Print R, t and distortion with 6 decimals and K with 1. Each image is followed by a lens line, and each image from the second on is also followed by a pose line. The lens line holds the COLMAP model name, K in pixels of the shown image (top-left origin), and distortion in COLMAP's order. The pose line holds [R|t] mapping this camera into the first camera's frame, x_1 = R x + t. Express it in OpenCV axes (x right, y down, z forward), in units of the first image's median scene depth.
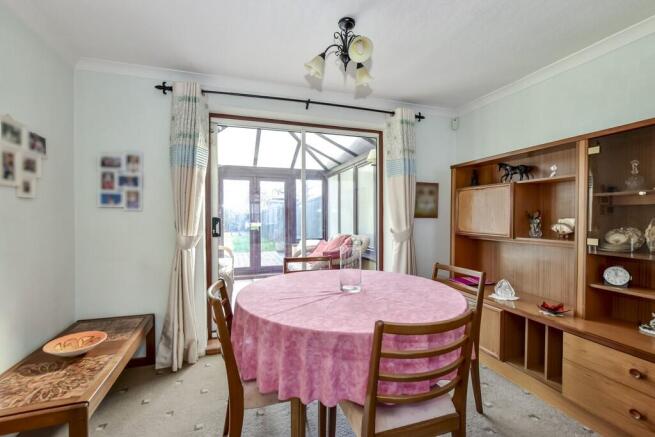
lens RADIAL K [[286.2, 0, 327.5], [0, 286.2, 218.5], [0, 0, 1]] dist [-0.018768, 0.005141]
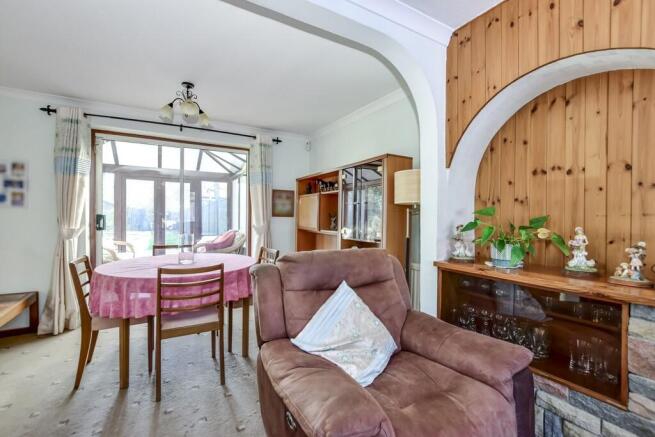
lens RADIAL K [[286.2, 0, 327.5], [0, 286.2, 218.5], [0, 0, 1]] dist [-0.018768, 0.005141]
pose [[0.977812, 0.008345, 0.209320, 0.362631], [-0.008609, 0.999963, 0.000348, 0.005468], [-0.209310, -0.002143, 0.977847, -0.463185]]
